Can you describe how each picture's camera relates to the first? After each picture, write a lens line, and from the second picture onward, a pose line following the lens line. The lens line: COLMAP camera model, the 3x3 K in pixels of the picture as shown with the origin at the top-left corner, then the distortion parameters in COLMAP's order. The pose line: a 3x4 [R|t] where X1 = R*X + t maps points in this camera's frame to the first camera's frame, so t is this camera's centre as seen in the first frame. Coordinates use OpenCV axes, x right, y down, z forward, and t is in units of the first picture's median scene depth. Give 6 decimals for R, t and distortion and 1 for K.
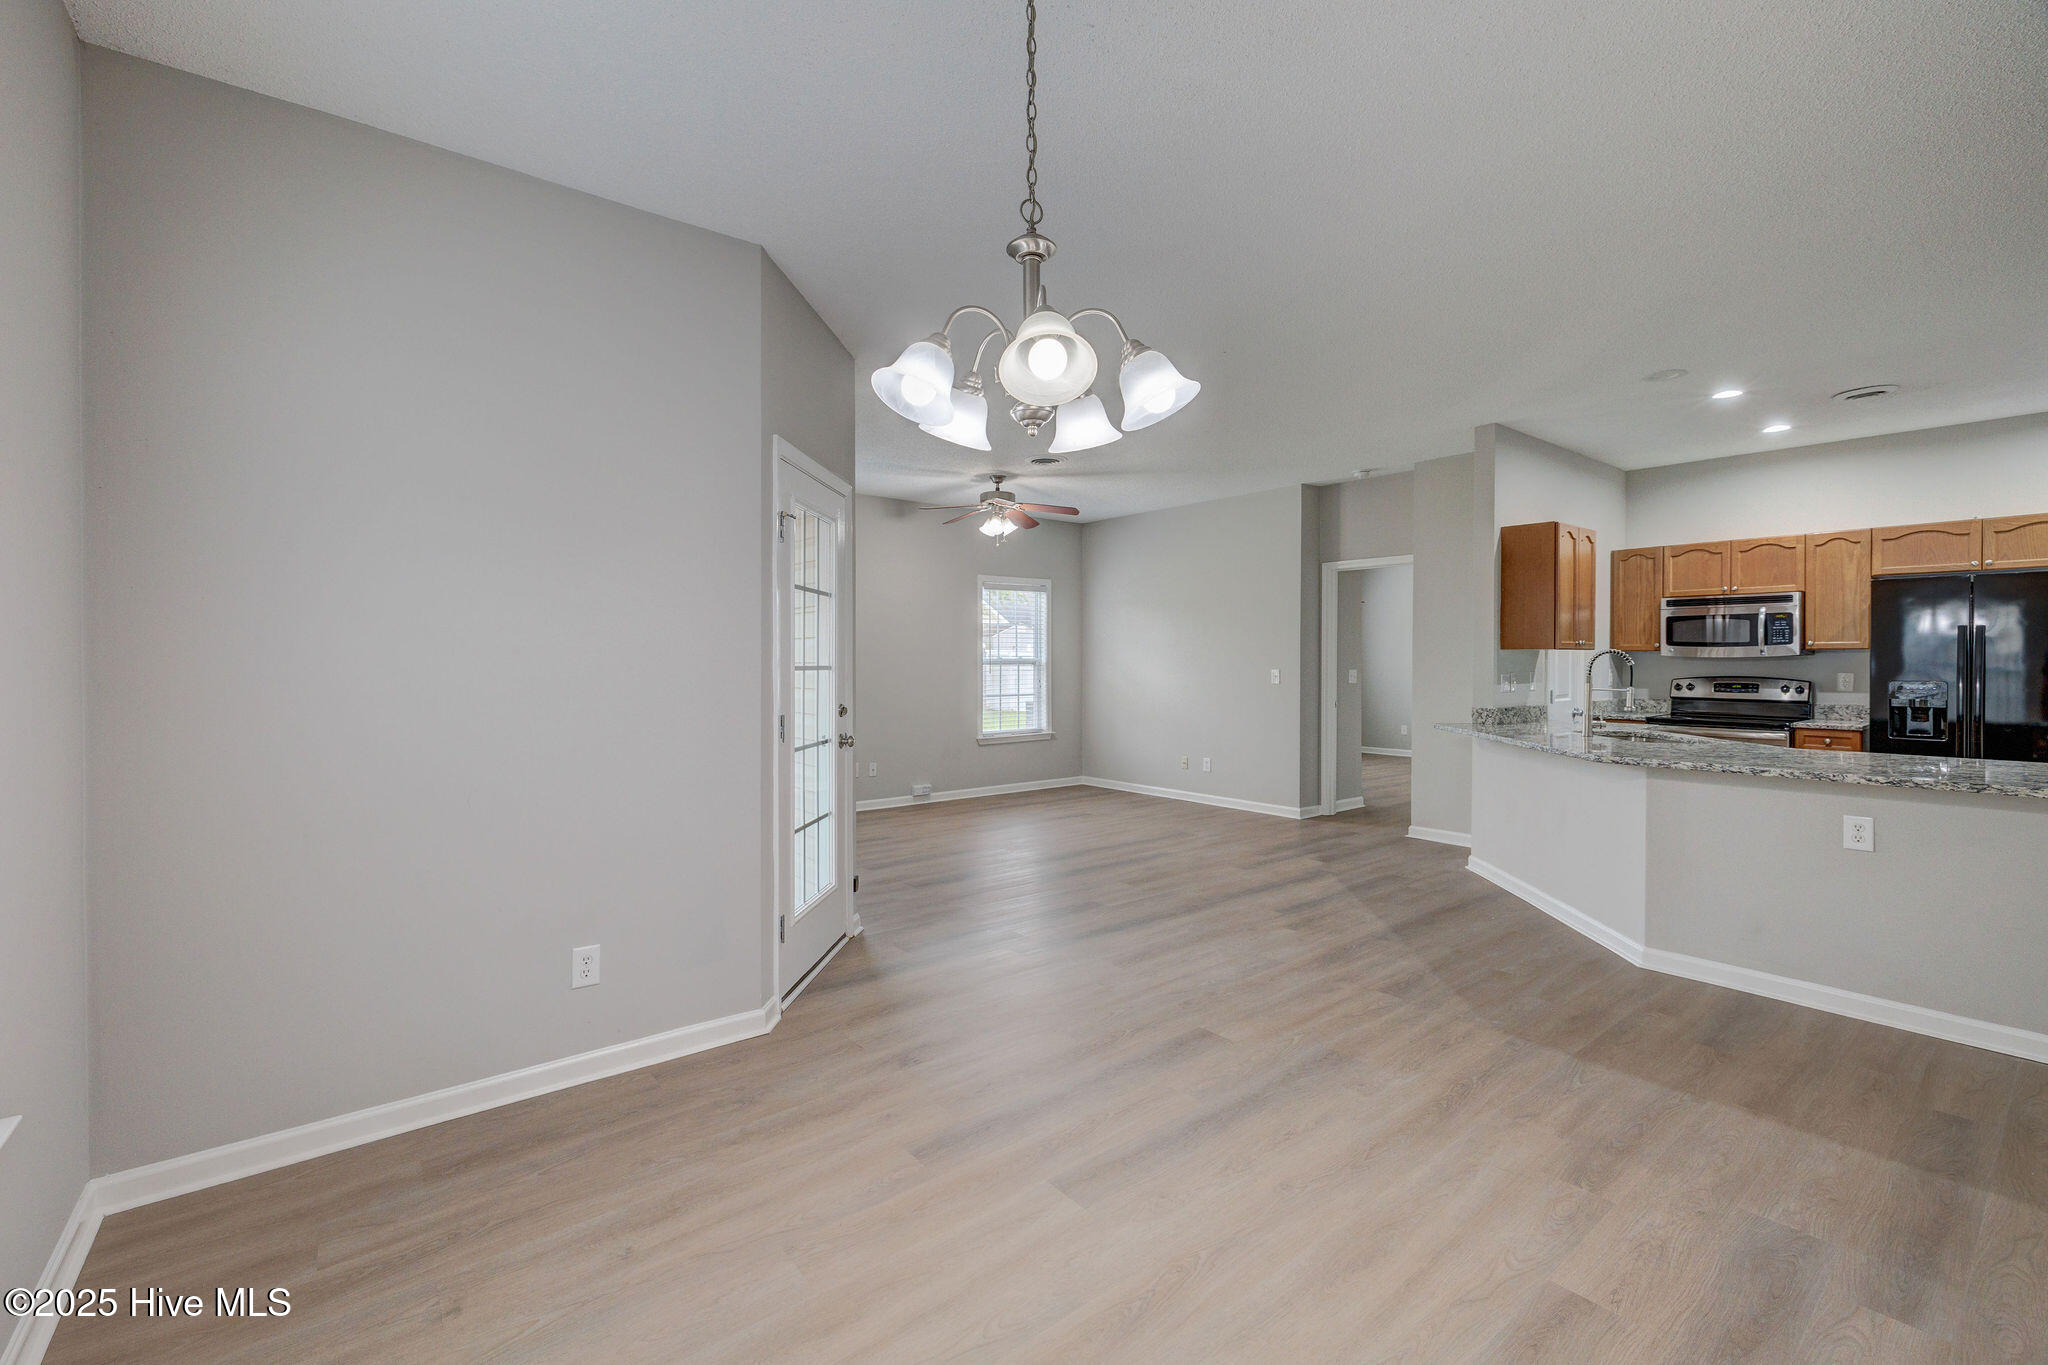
lens RADIAL K [[863.8, 0, 1003.4], [0, 863.8, 665.3], [0, 0, 1]] dist [-0.003118, 0.000936]
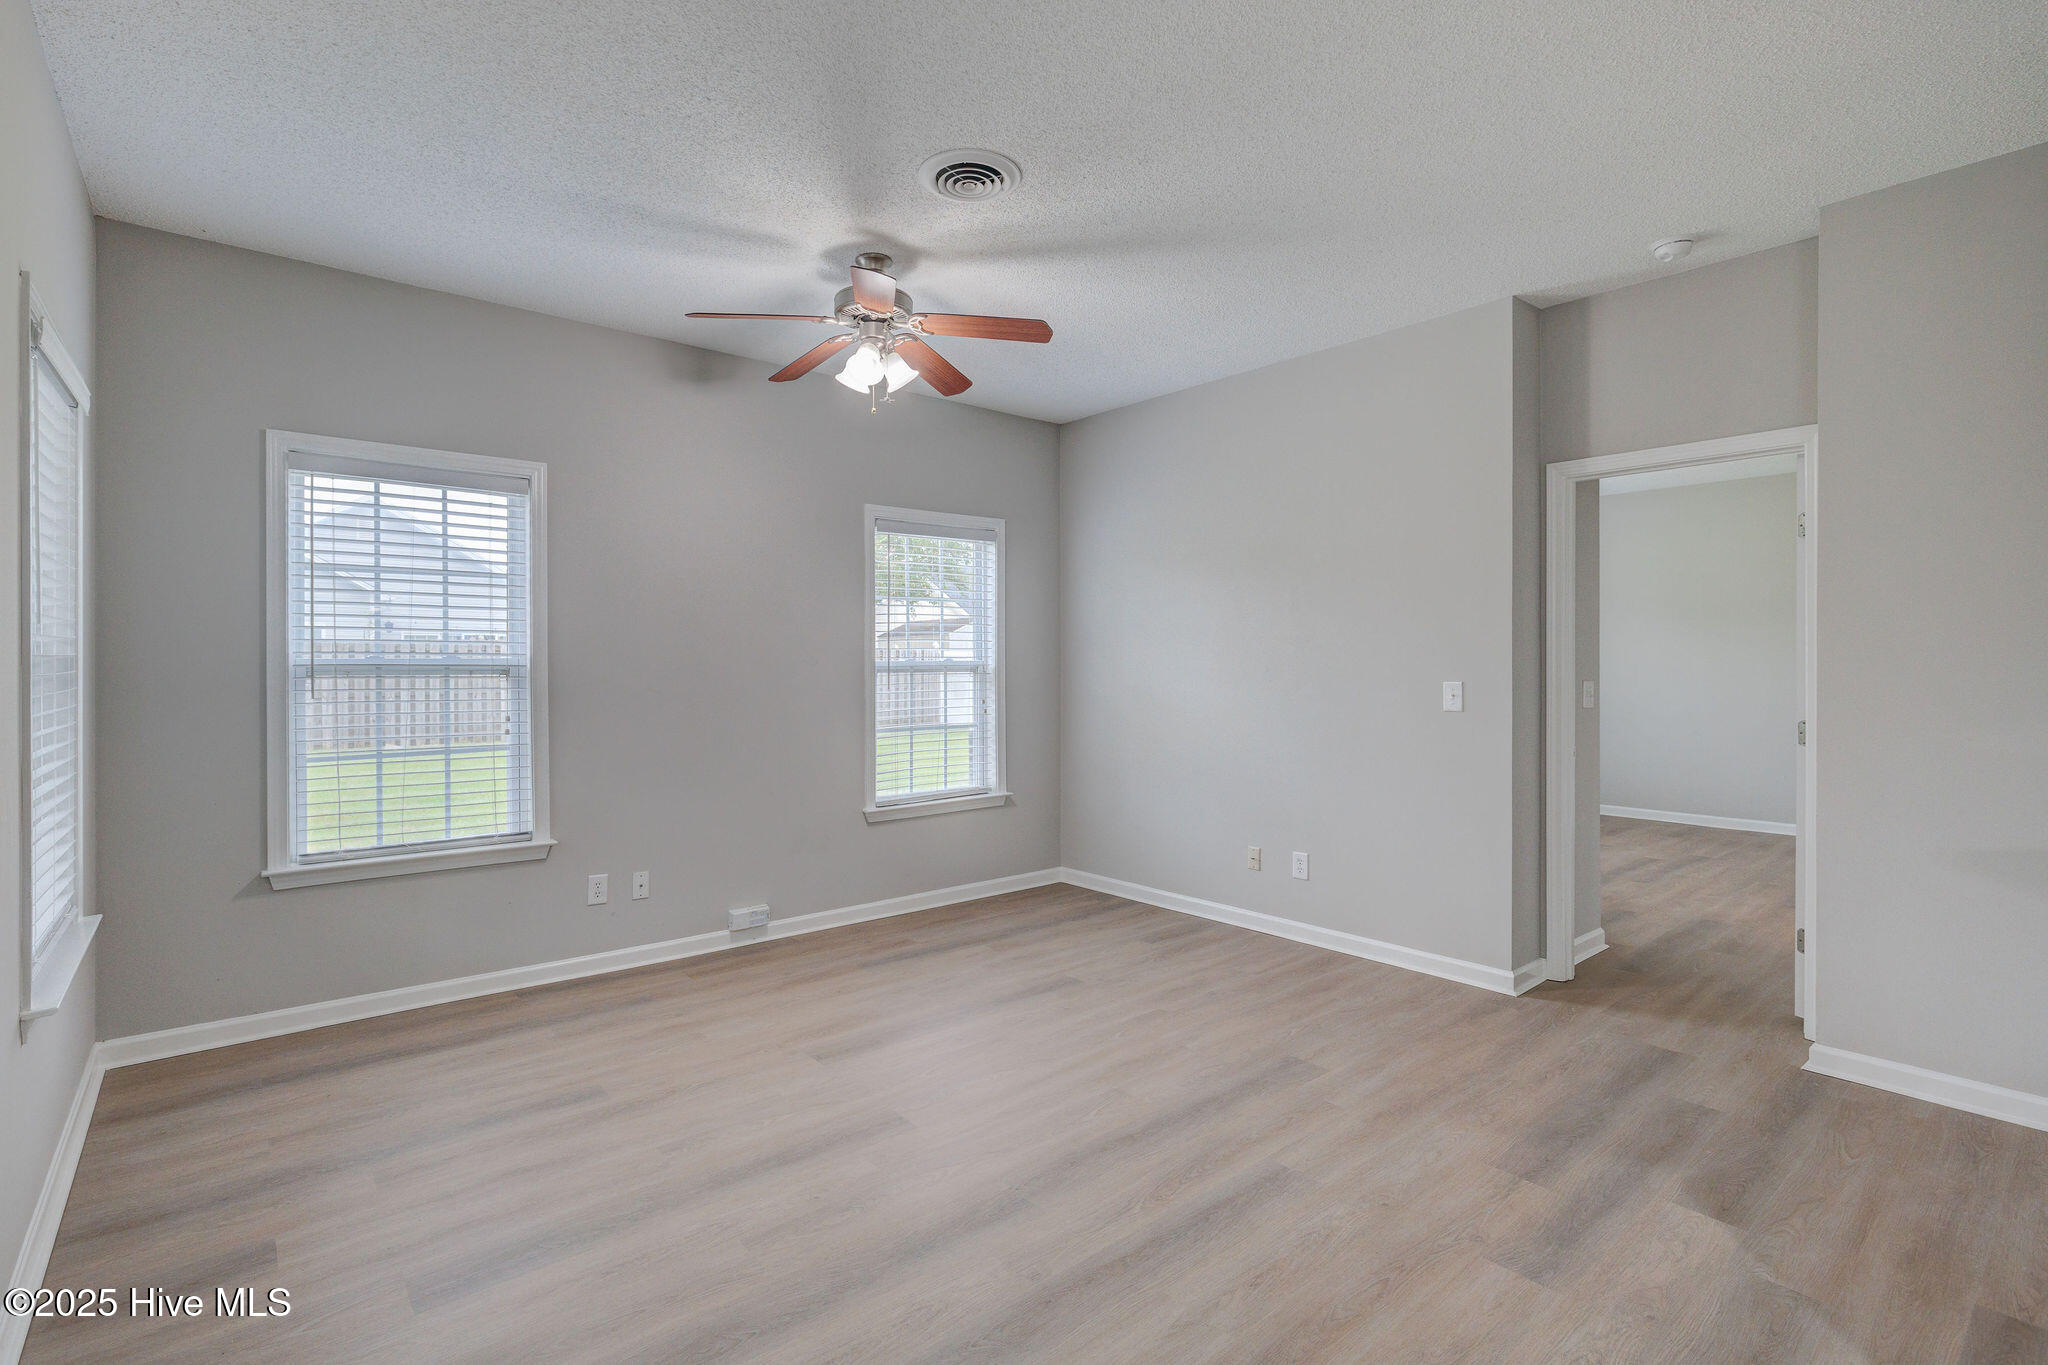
lens RADIAL K [[949.3, 0, 992.1], [0, 949.3, 663.8], [0, 0, 1]] dist [-0.016843, 0.003441]
pose [[0.999845, -0.002773, 0.017414, 0.055308], [0.002860, 0.999984, -0.004978, -0.004243], [-0.017400, 0.005027, 0.999836, 0.589430]]
